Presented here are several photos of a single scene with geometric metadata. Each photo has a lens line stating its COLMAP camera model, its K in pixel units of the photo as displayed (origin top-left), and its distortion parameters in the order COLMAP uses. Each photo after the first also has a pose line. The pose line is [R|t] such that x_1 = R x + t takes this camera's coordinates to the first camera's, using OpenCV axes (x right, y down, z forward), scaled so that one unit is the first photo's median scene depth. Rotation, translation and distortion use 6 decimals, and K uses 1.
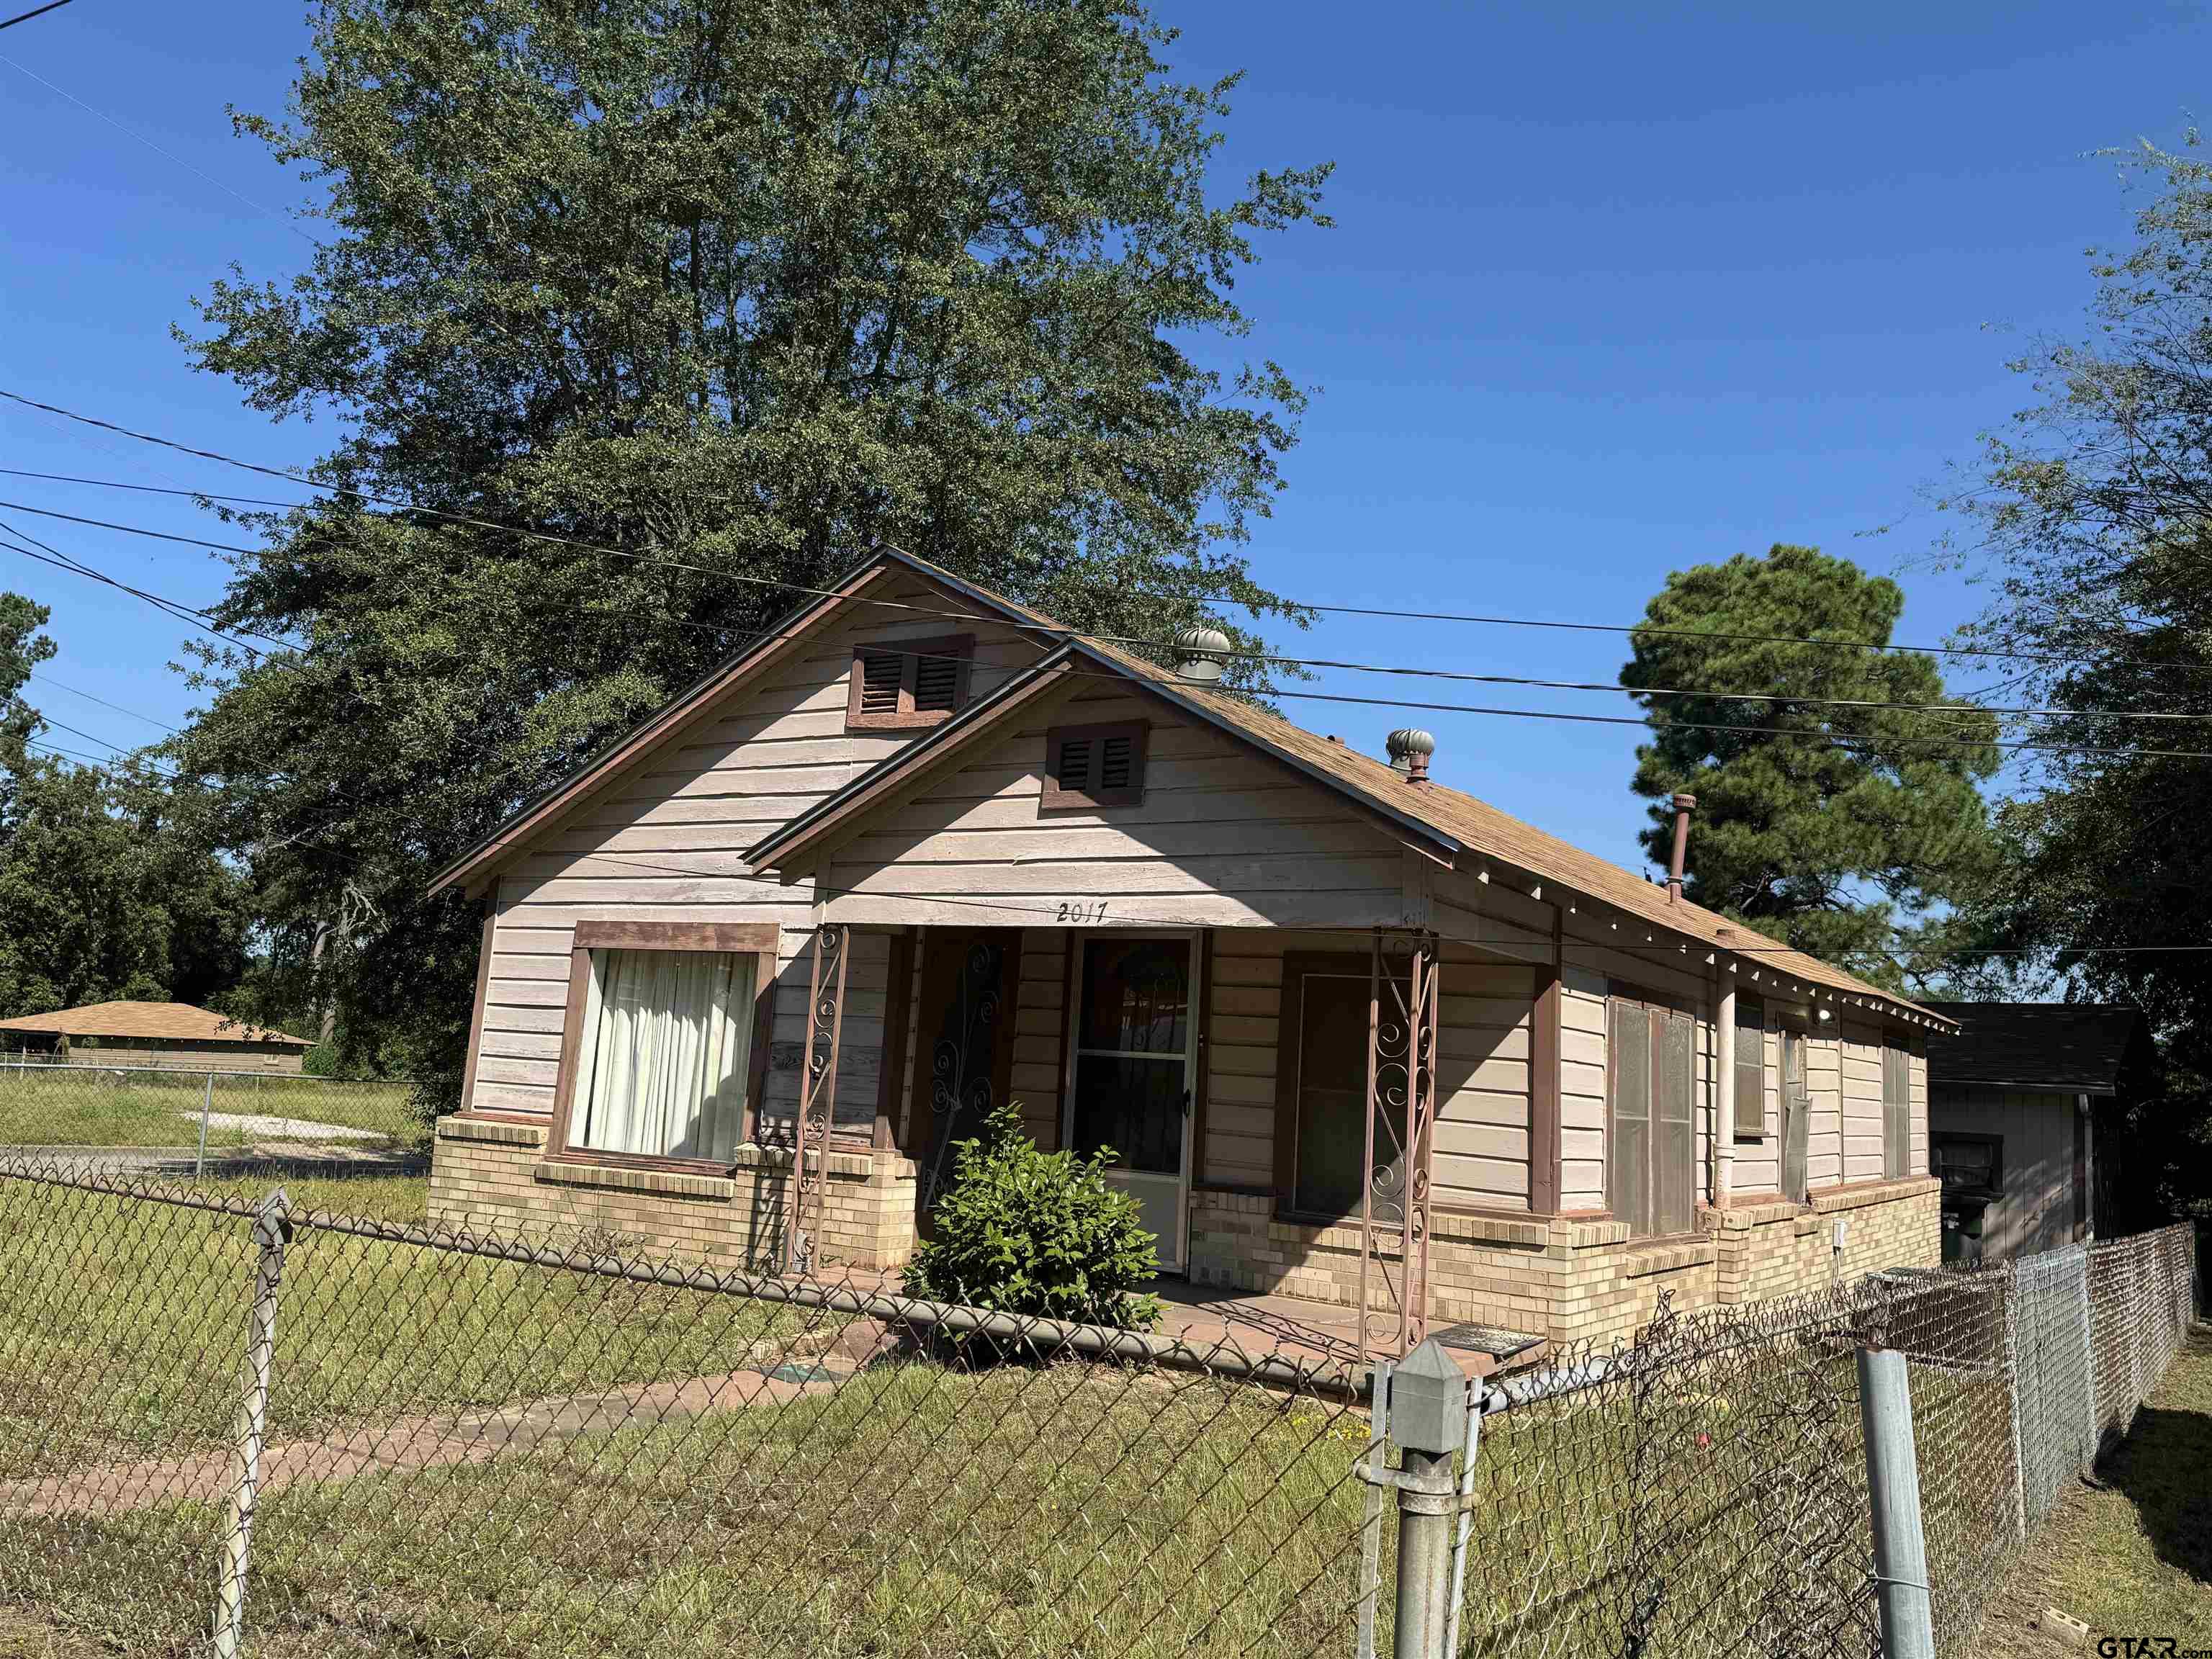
lens RADIAL K [[1728.0, 0, 1125.6], [0, 1728.0, 825.3], [0, 0, 1]] dist [0.084781, -0.110010]
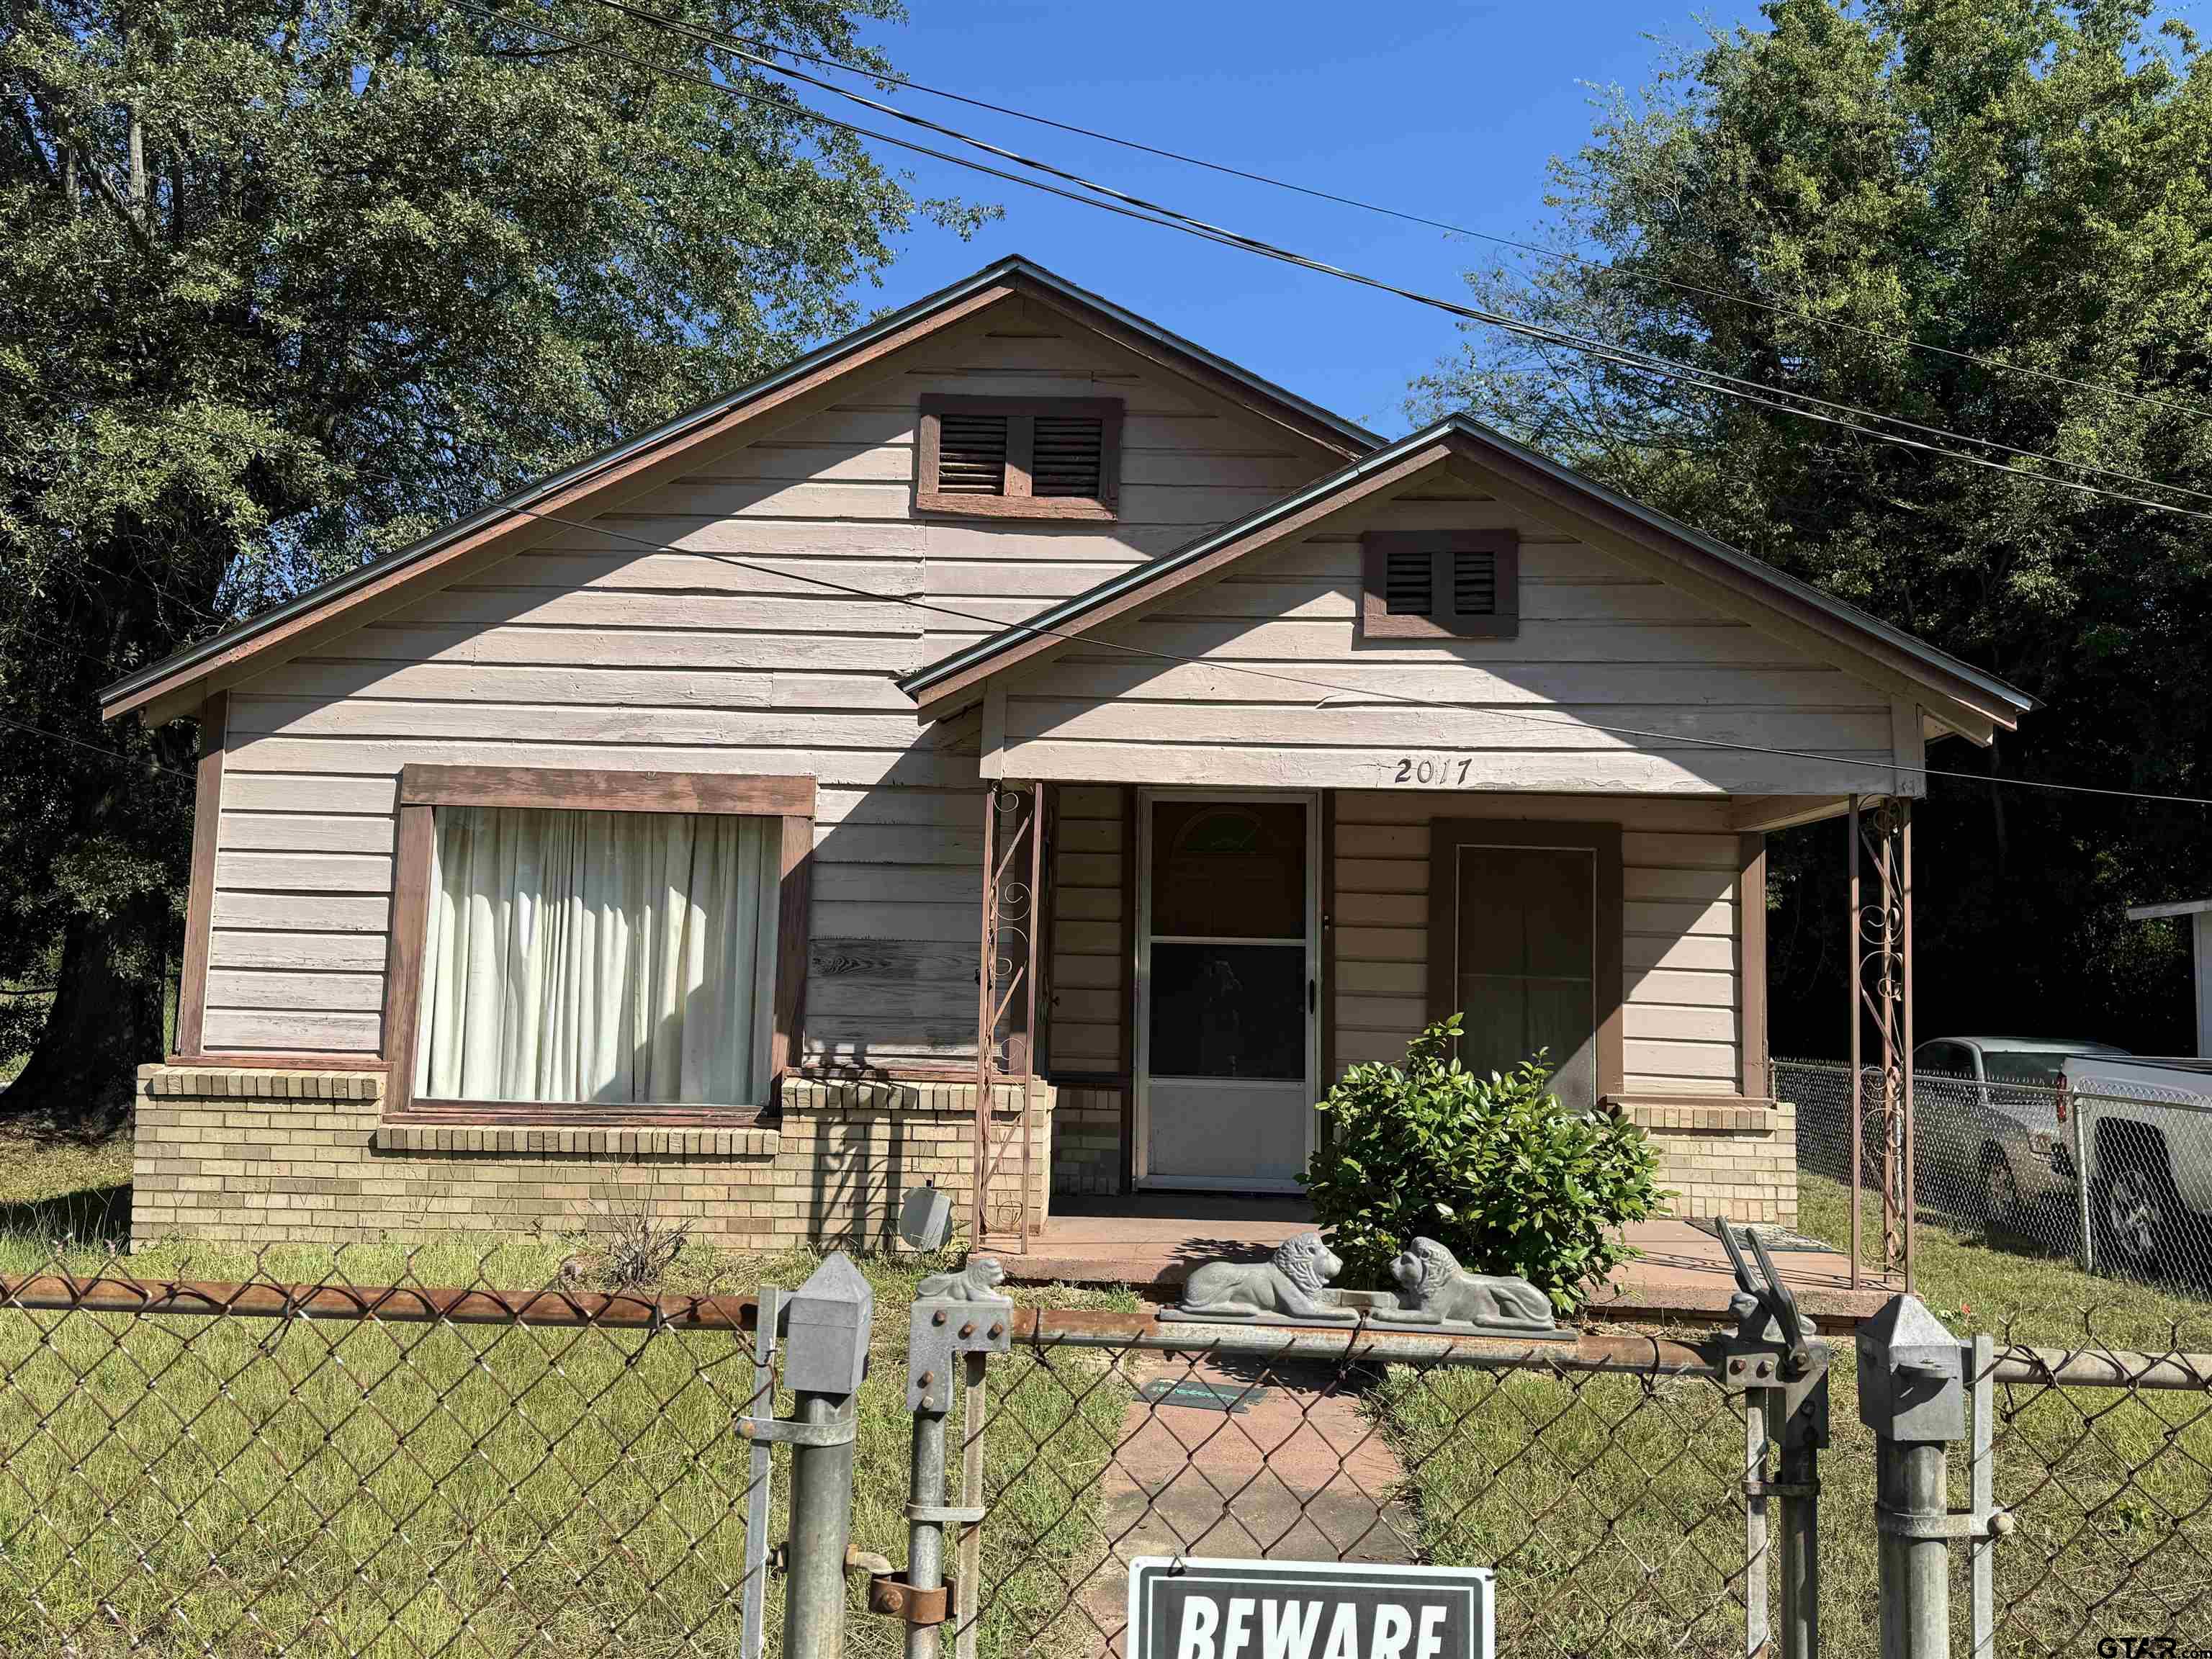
lens RADIAL K [[1713.1, 0, 1111.2], [0, 1713.1, 832.7], [0, 0, 1]] dist [0.042202, -0.014454]
pose [[0.867016, -0.000069, 0.498280, -0.418443], [-0.043408, 0.996188, 0.075669, 0.019600], [-0.496385, -0.087236, 0.863708, 0.299404]]
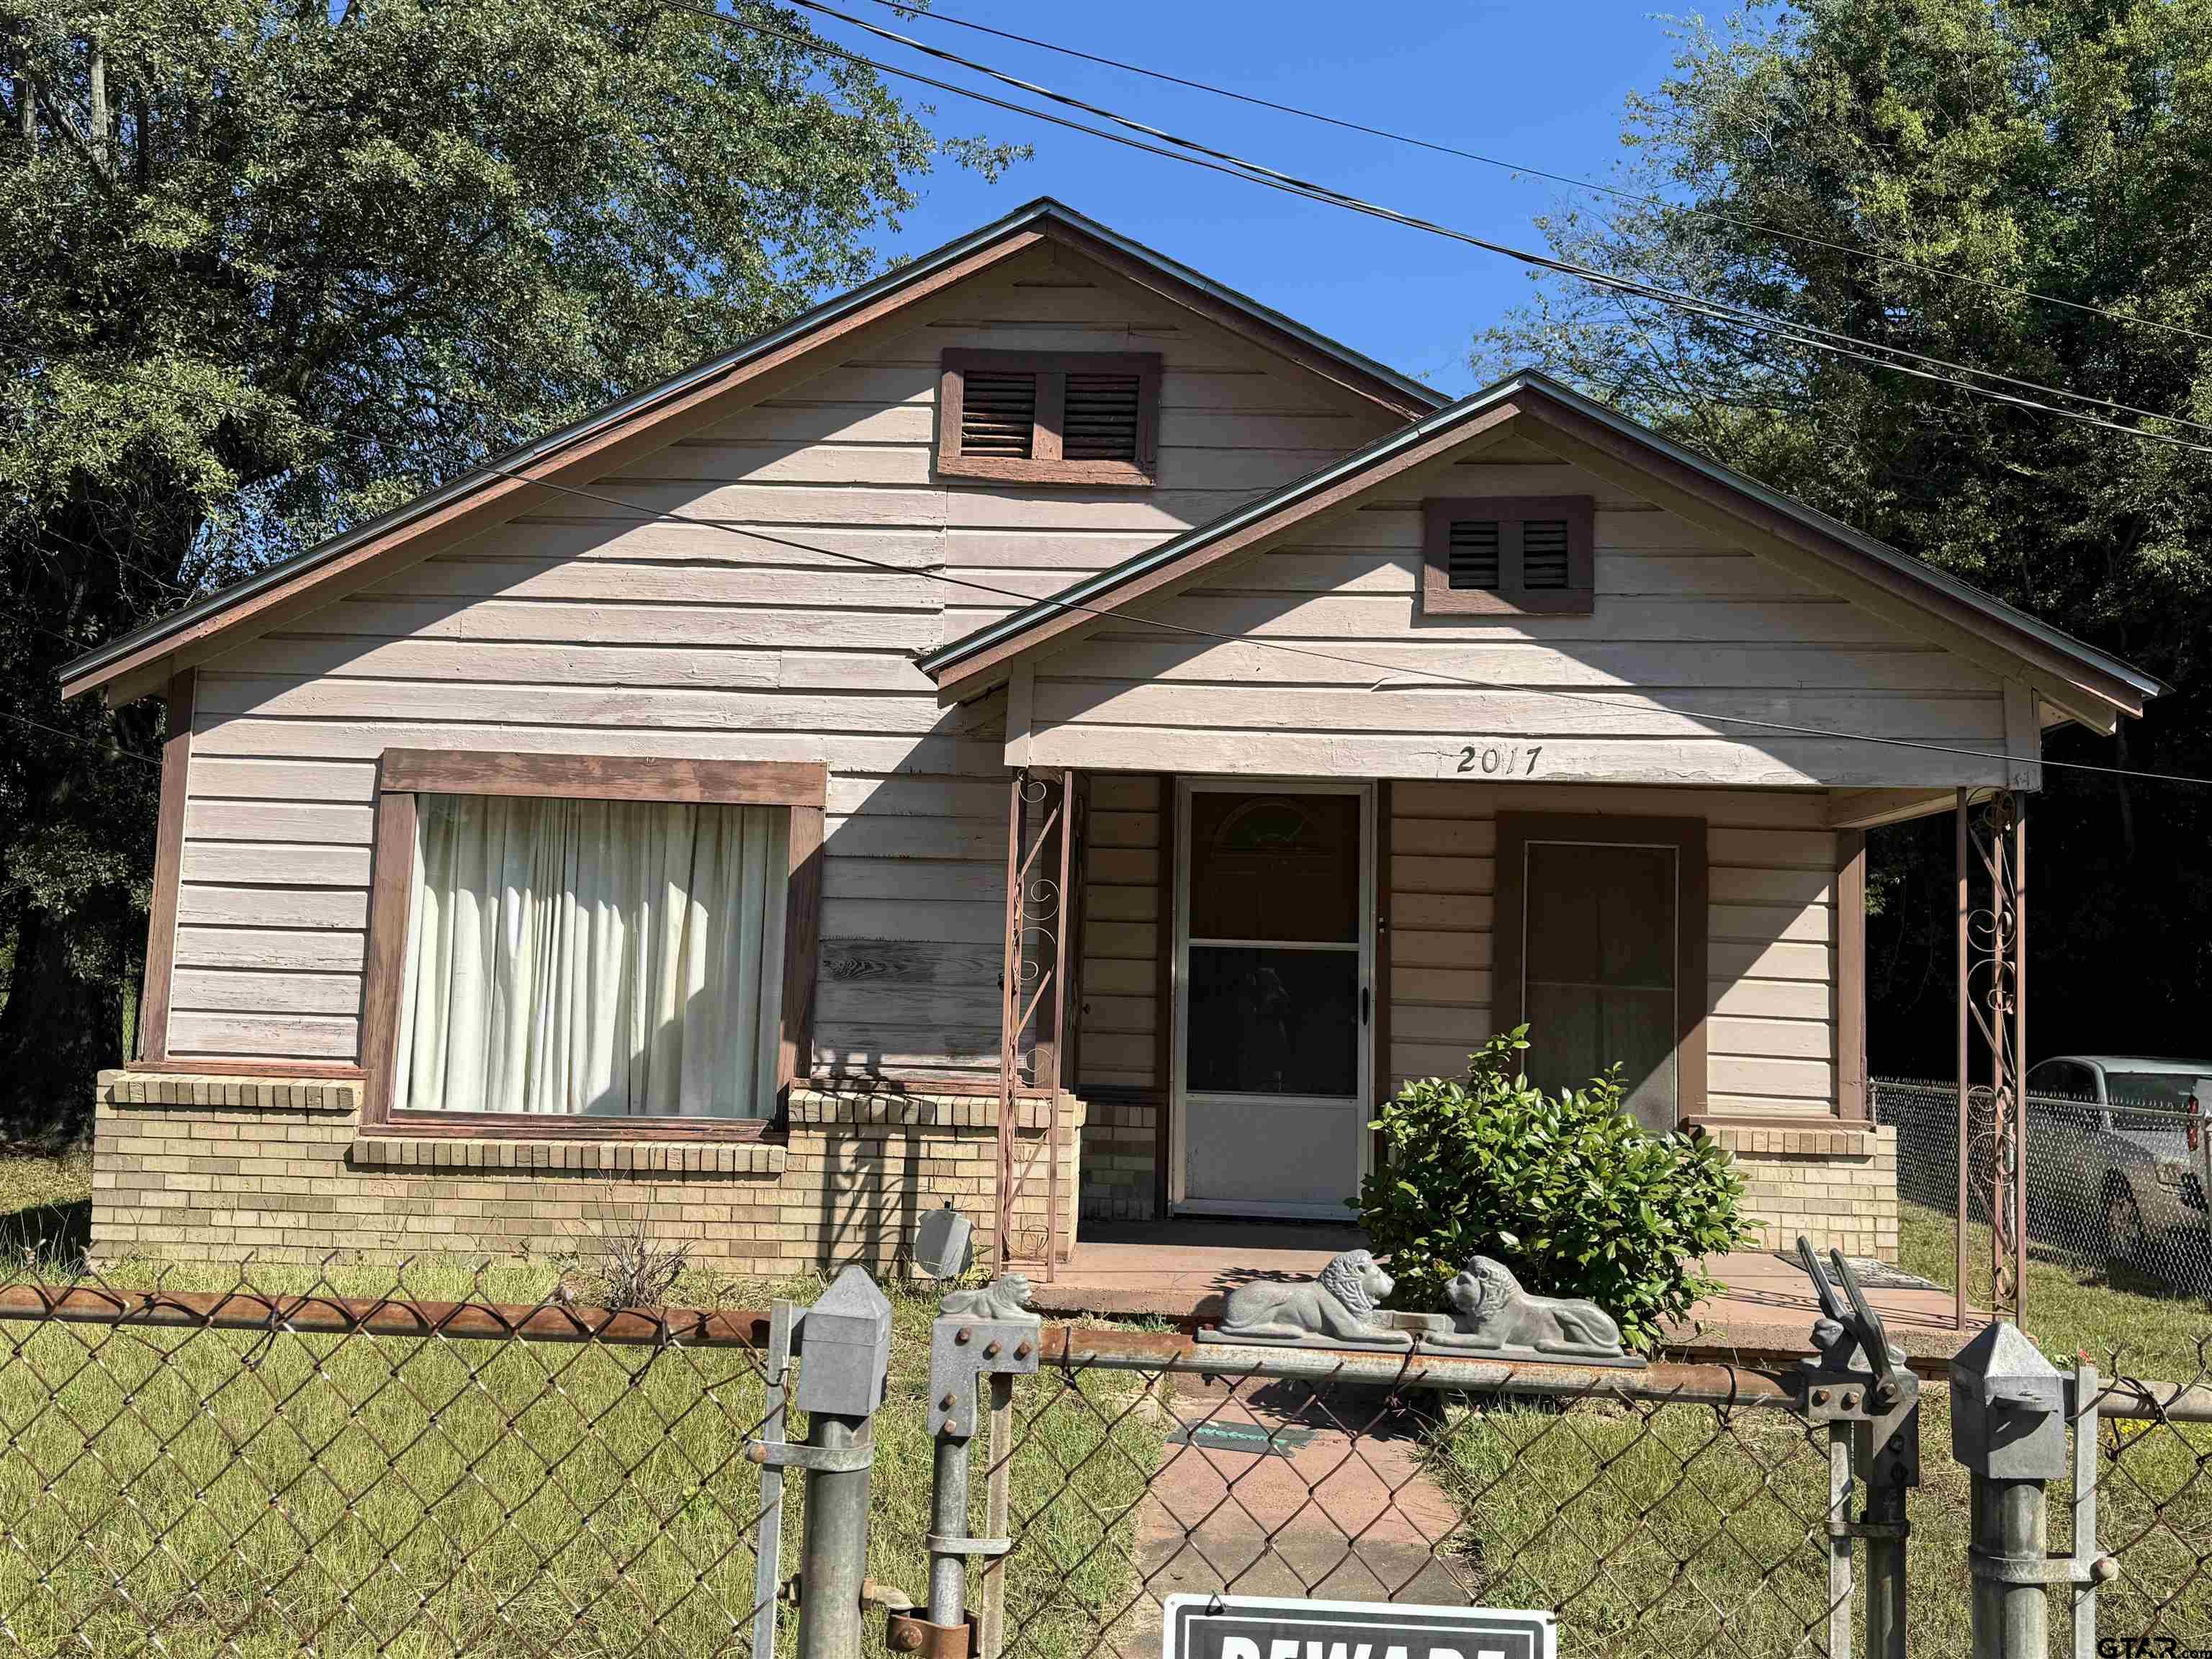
lens RADIAL K [[1874.1, 0, 1113.6], [0, 1874.1, 831.2], [0, 0, 1]] dist [0.045645, -0.012859]
pose [[0.875599, 0.003146, 0.483028, -0.420670], [-0.046647, 0.995856, 0.078072, 0.020115], [-0.480780, -0.090892, 0.872117, 0.295820]]
